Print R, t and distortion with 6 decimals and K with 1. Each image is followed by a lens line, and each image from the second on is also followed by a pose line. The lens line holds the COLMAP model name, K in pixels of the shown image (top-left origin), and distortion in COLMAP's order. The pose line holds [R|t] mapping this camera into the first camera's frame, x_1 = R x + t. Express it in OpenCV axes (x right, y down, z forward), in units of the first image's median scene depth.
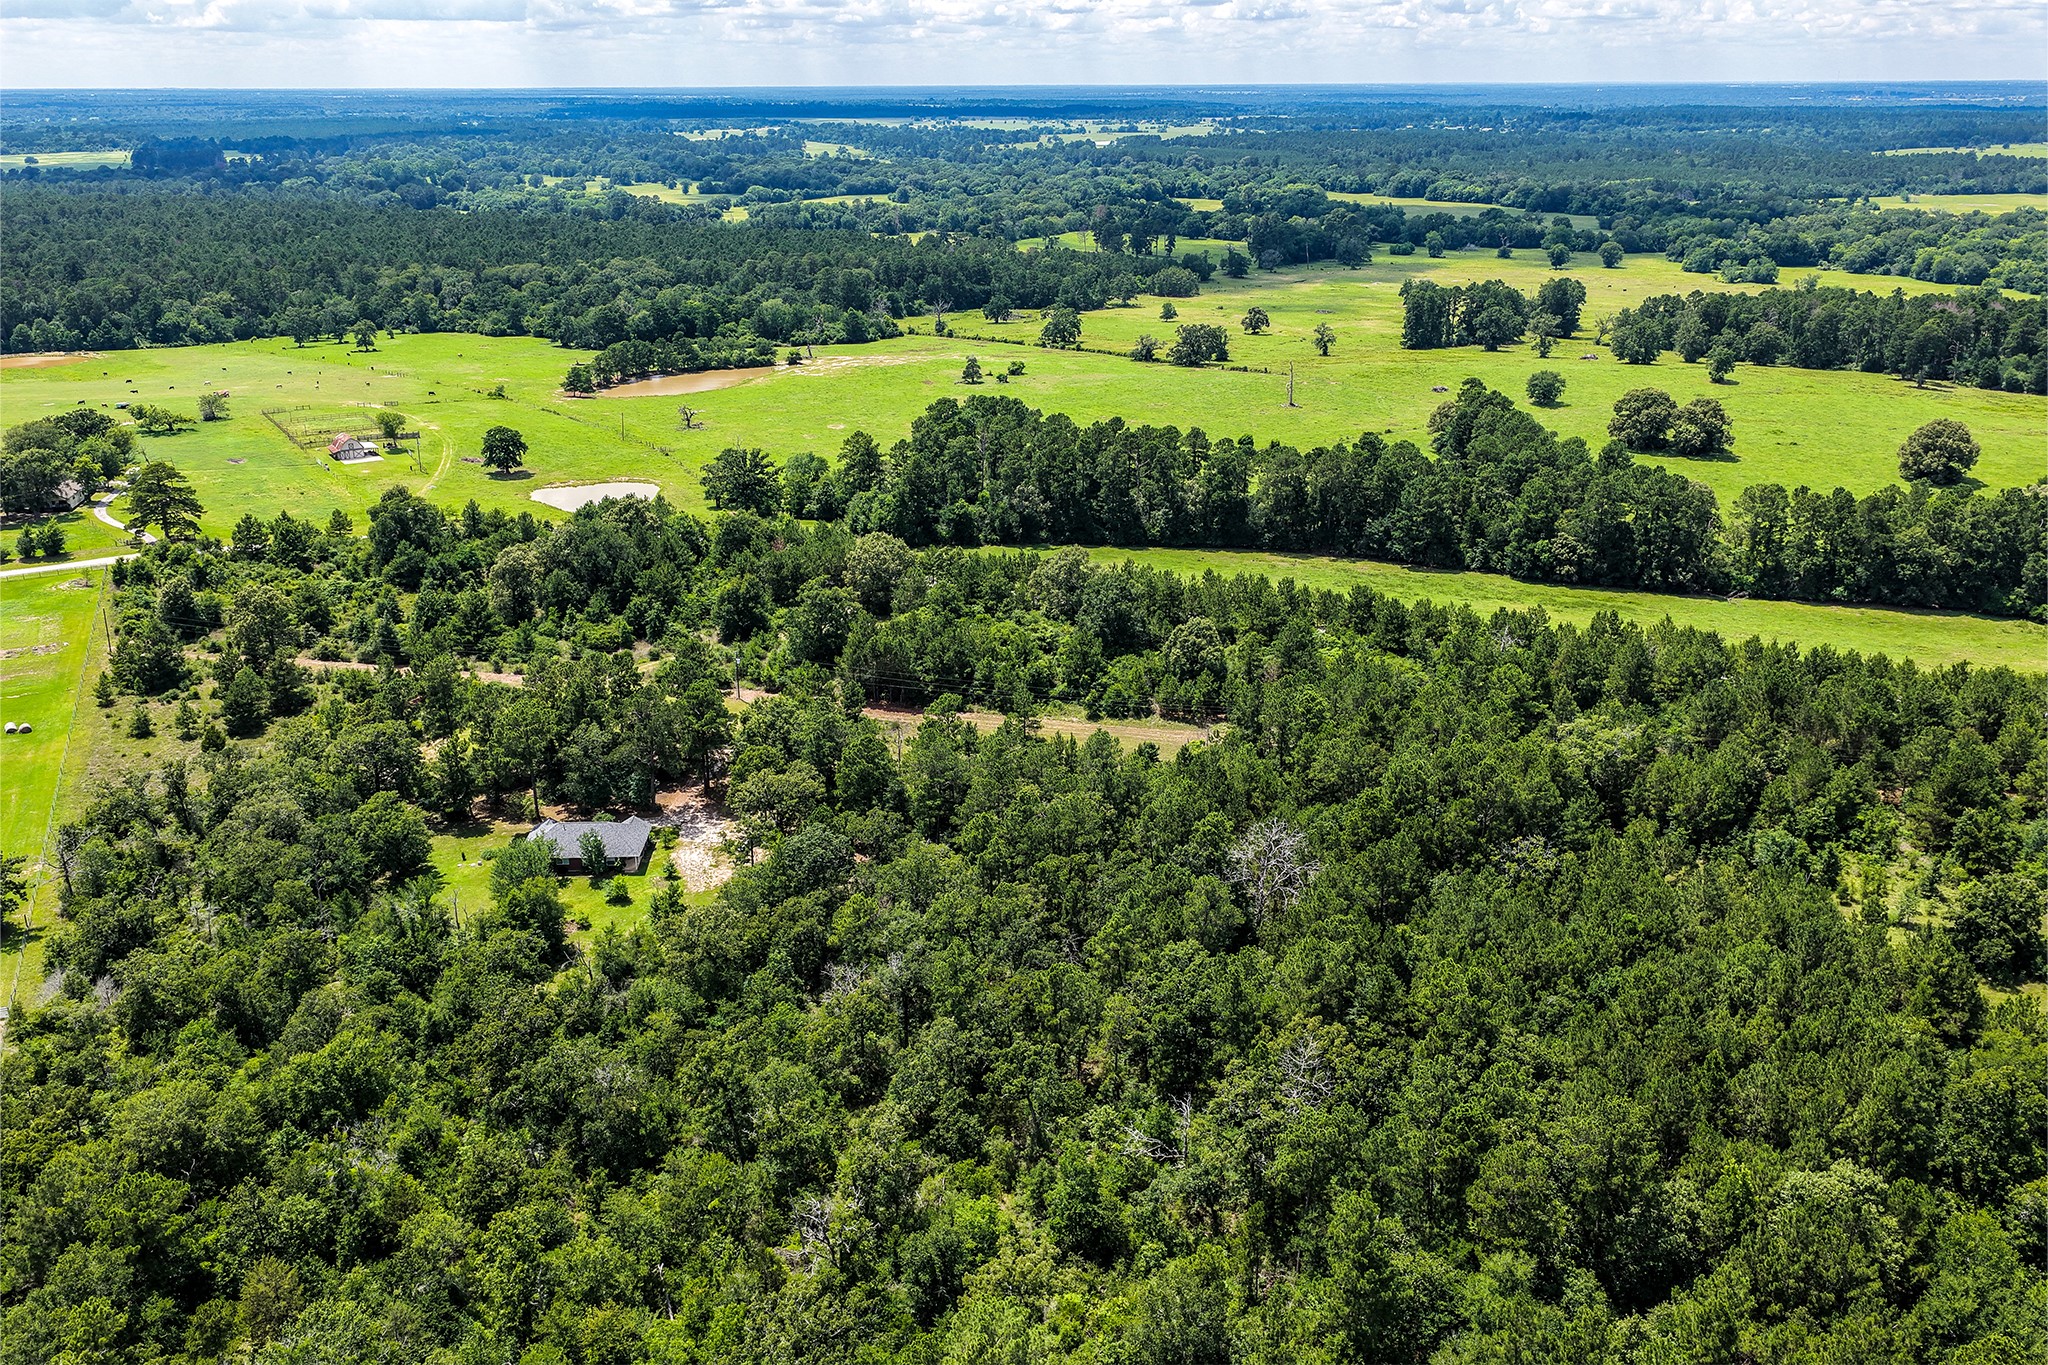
lens RADIAL K [[1695.9, 0, 1026.9], [0, 1695.9, 679.9], [0, 0, 1]] dist [-0.012636, 0.041202]
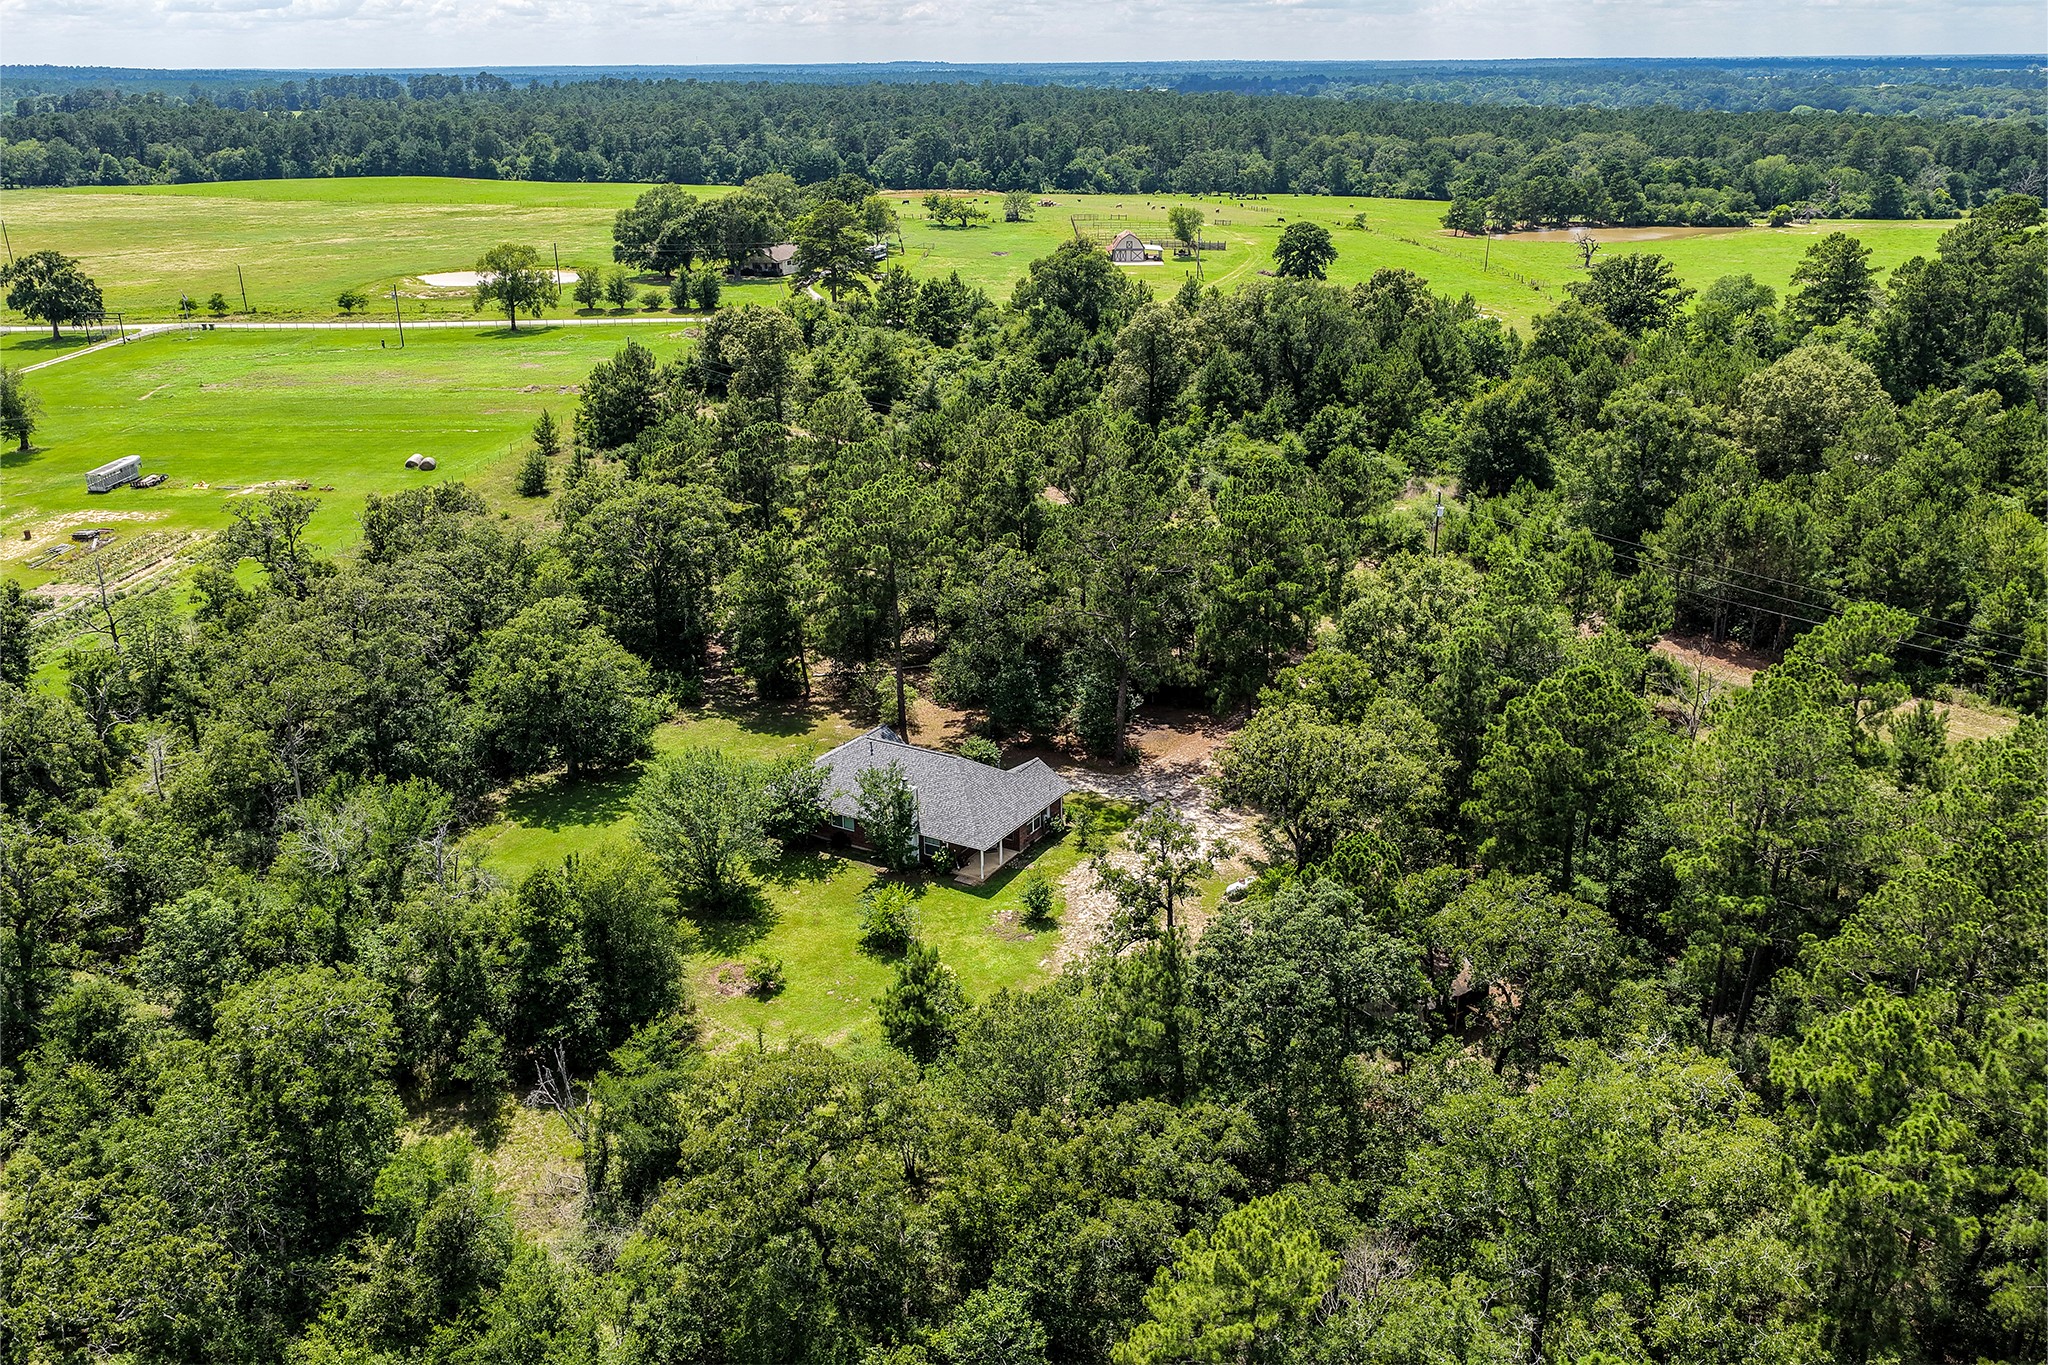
lens RADIAL K [[1695.9, 0, 1026.5], [0, 1695.9, 689.2], [0, 0, 1]] dist [-0.012636, 0.041202]
pose [[0.841035, 0.187396, -0.507486, -0.010009], [-0.177245, 0.981760, 0.068787, 0.024284], [0.511120, 0.032097, 0.858910, 0.459629]]
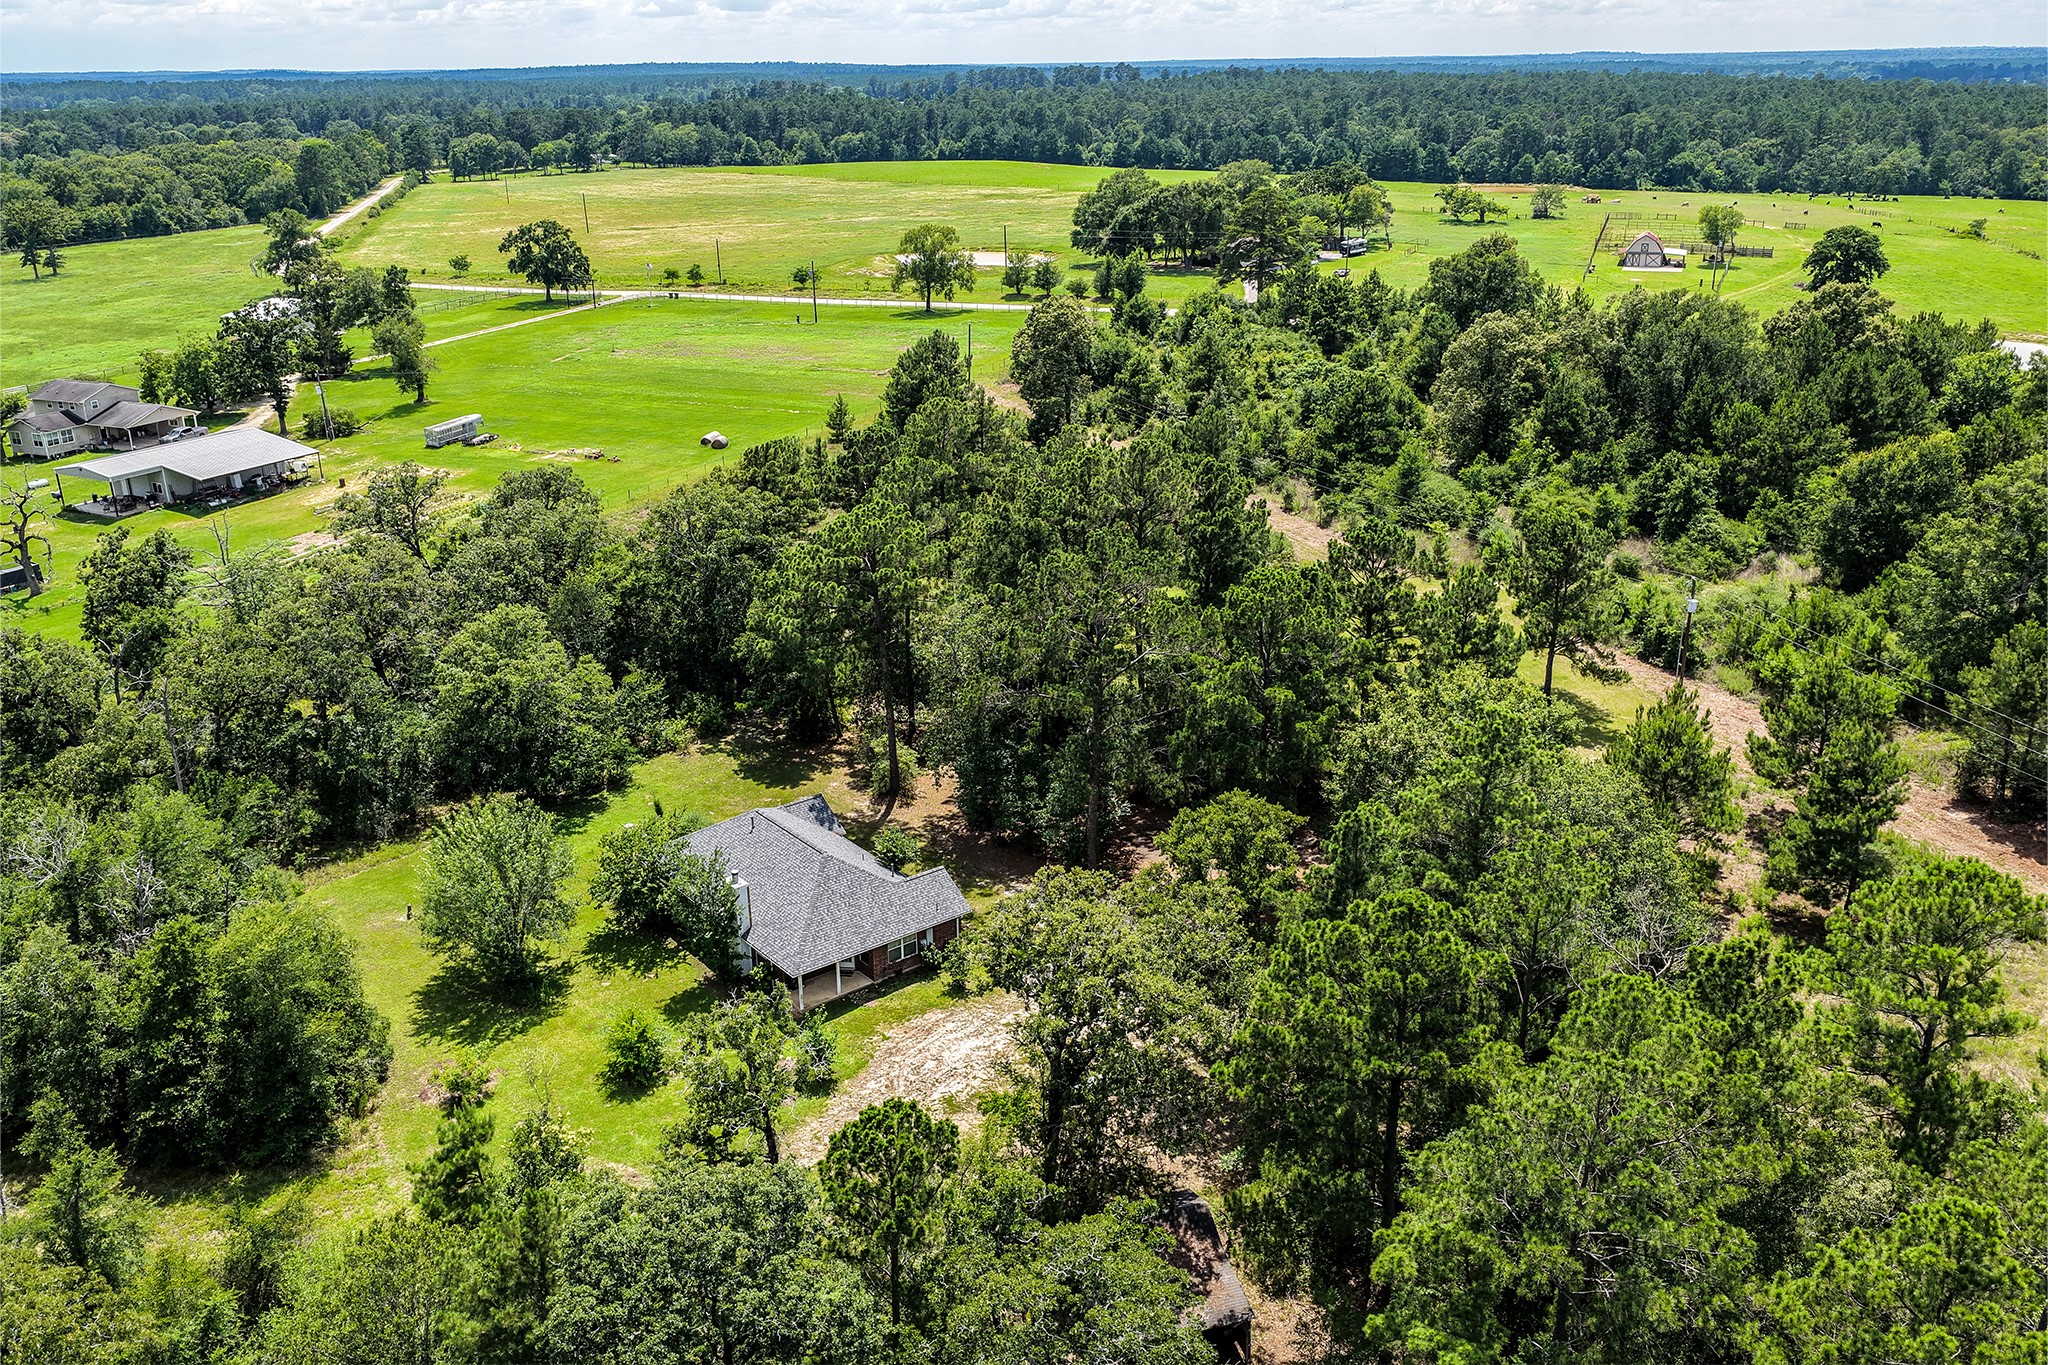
lens RADIAL K [[1695.9, 0, 1025.7], [0, 1695.9, 686.4], [0, 0, 1]] dist [-0.012636, 0.041202]
pose [[0.586732, 0.278693, -0.760313, 0.028869], [-0.260252, 0.953998, 0.148852, -0.010045], [0.766821, 0.110537, 0.632271, 0.582503]]
